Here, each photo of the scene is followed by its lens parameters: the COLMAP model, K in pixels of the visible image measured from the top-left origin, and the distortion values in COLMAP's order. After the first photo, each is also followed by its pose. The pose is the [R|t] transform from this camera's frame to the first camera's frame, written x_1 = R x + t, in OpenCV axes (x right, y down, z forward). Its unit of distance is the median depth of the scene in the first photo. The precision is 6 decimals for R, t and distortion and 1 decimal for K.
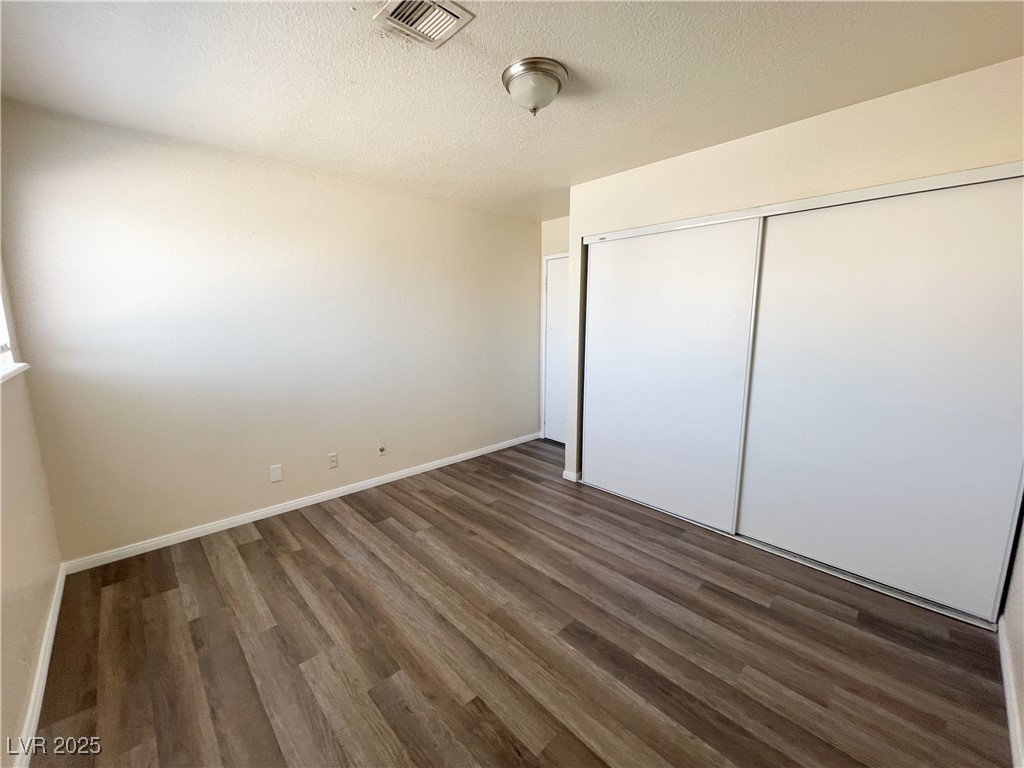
lens RADIAL K [[415.2, 0, 507.9], [0, 415.2, 382.4], [0, 0, 1]] dist [0.000074, 0.000760]
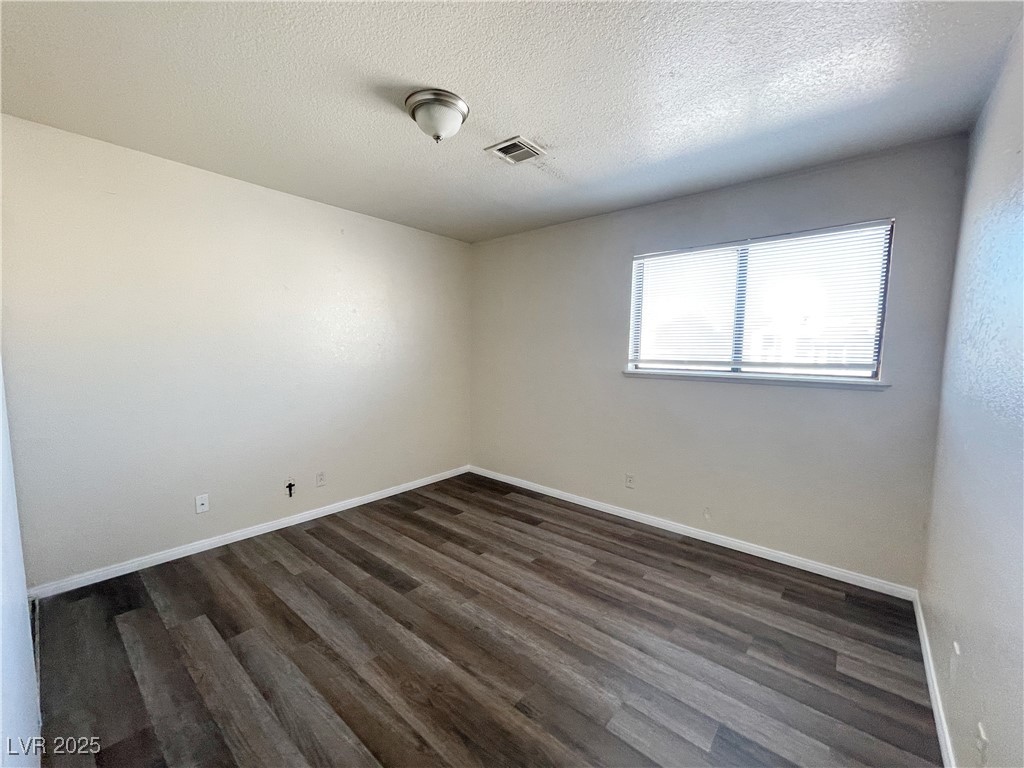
lens RADIAL K [[415.2, 0, 507.9], [0, 415.2, 382.4], [0, 0, 1]] dist [0.000074, 0.000760]
pose [[-0.993934, -0.004438, -0.109886, 0.001275], [-0.030263, 0.971647, 0.234492, -0.254419], [0.105730, 0.236395, -0.965887, 1.805013]]
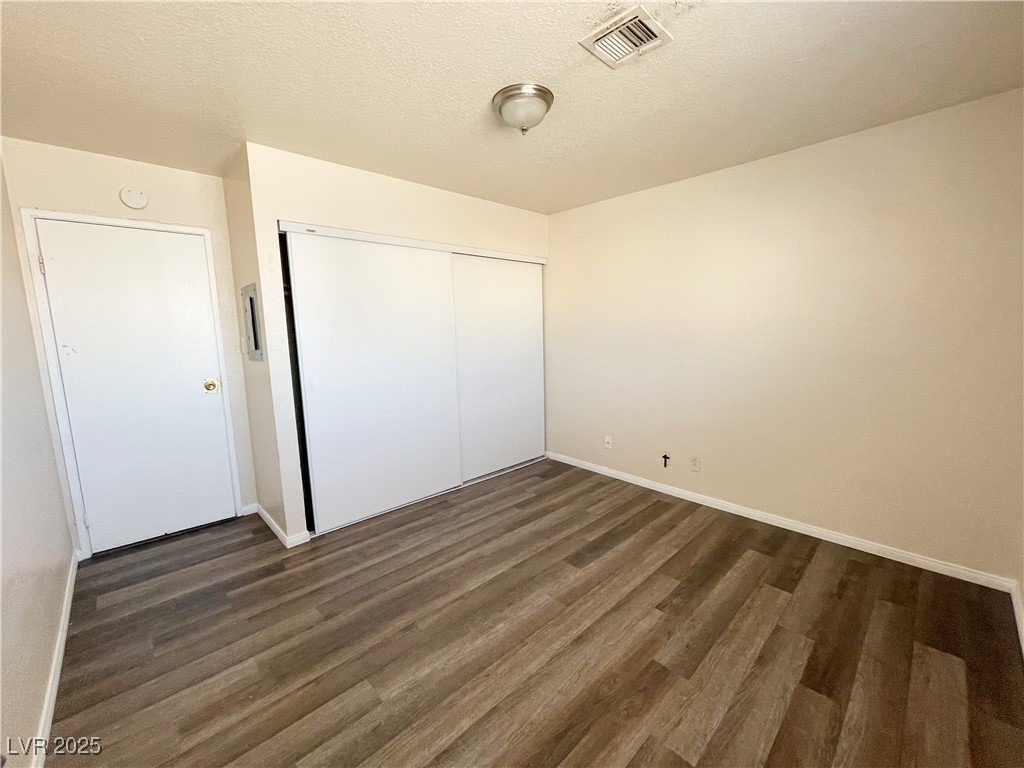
lens RADIAL K [[415.2, 0, 507.9], [0, 415.2, 382.4], [0, 0, 1]] dist [0.000074, 0.000760]
pose [[-0.000951, -0.136187, 0.990683, -0.911101], [0.173647, 0.975610, 0.134281, -0.137280], [-0.984808, 0.172156, 0.022720, 0.935544]]
